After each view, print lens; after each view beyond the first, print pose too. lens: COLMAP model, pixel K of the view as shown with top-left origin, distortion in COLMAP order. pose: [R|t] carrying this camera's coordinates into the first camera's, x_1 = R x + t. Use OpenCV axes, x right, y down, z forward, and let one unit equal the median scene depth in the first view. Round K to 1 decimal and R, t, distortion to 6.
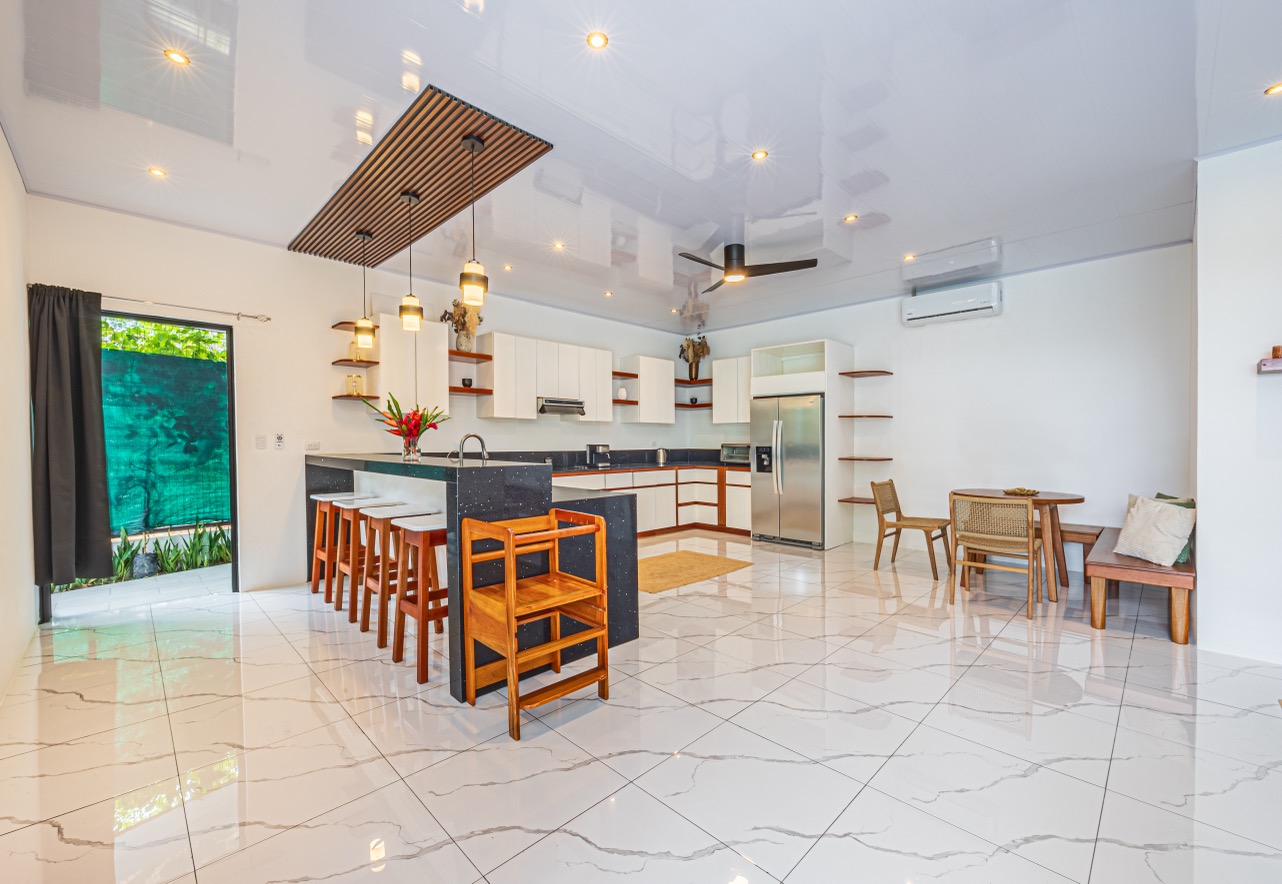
lens RADIAL K [[523.1, 0, 627.5], [0, 523.1, 439.7], [0, 0, 1]] dist [0.000117, 0.000919]
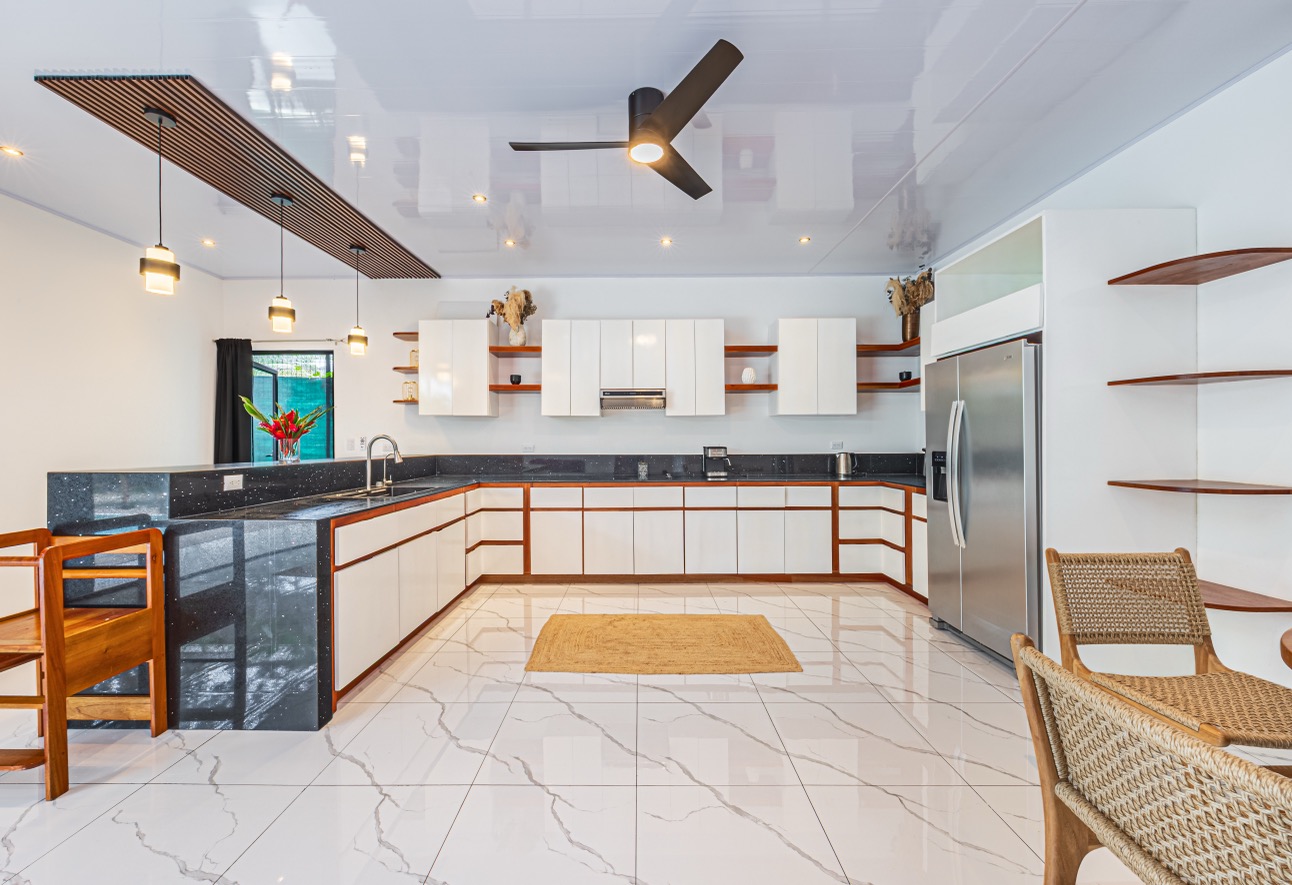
lens RADIAL K [[527.2, 0, 641.4], [0, 527.2, 439.3], [0, 0, 1]] dist [0.000117, 0.000919]
pose [[0.712098, -0.005521, -0.702059, 0.437001], [0.006129, 0.999980, -0.001646, -0.000483], [0.702054, -0.003131, 0.712117, 0.429055]]
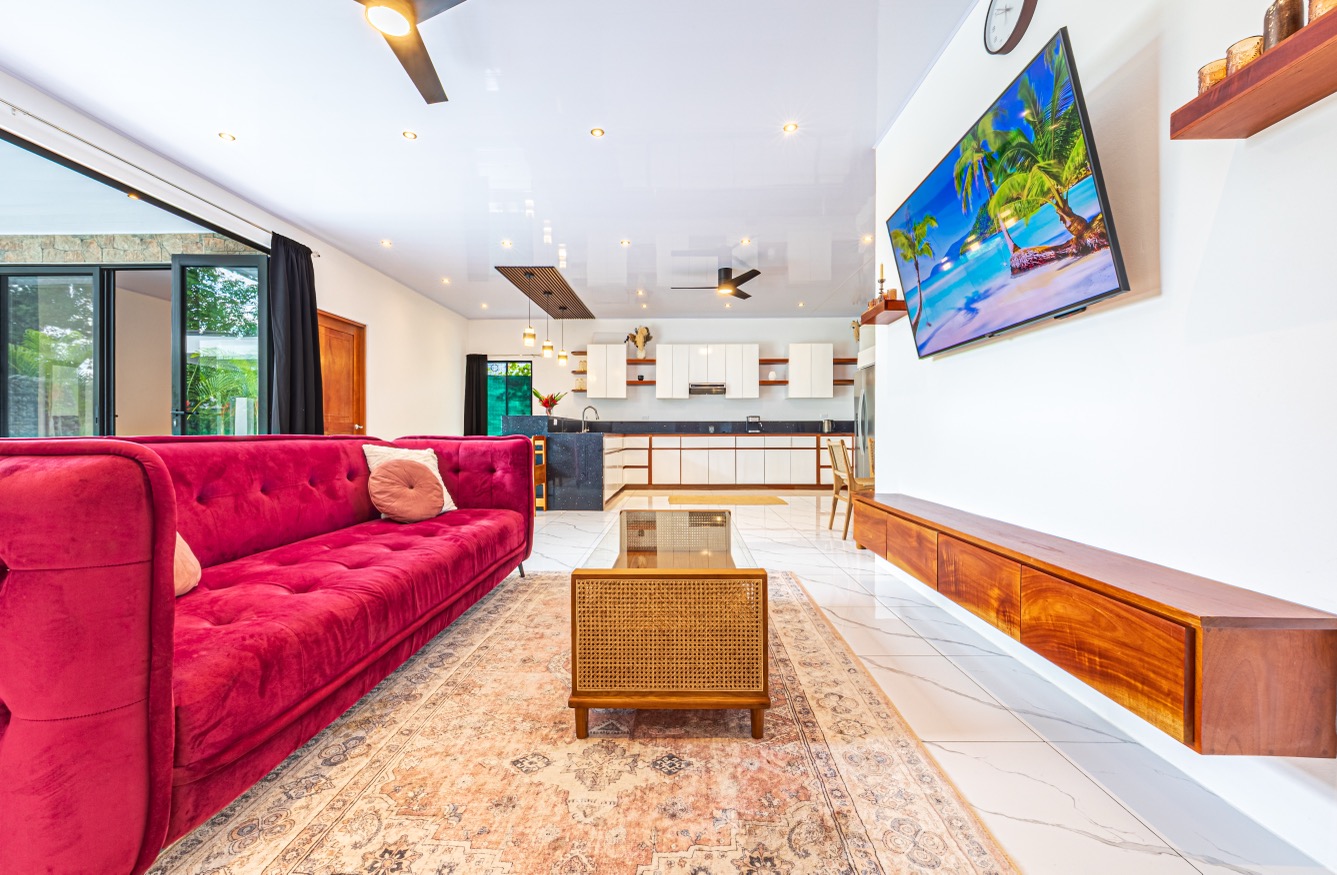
lens RADIAL K [[549.7, 0, 670.7], [0, 549.7, 443.3], [0, 0, 1]] dist [0.018440, -0.000016]
pose [[0.703600, 0.008987, -0.710539, 0.853824], [0.003225, 0.999869, 0.015839, 0.059807], [0.710589, -0.013436, 0.703479, -0.126156]]
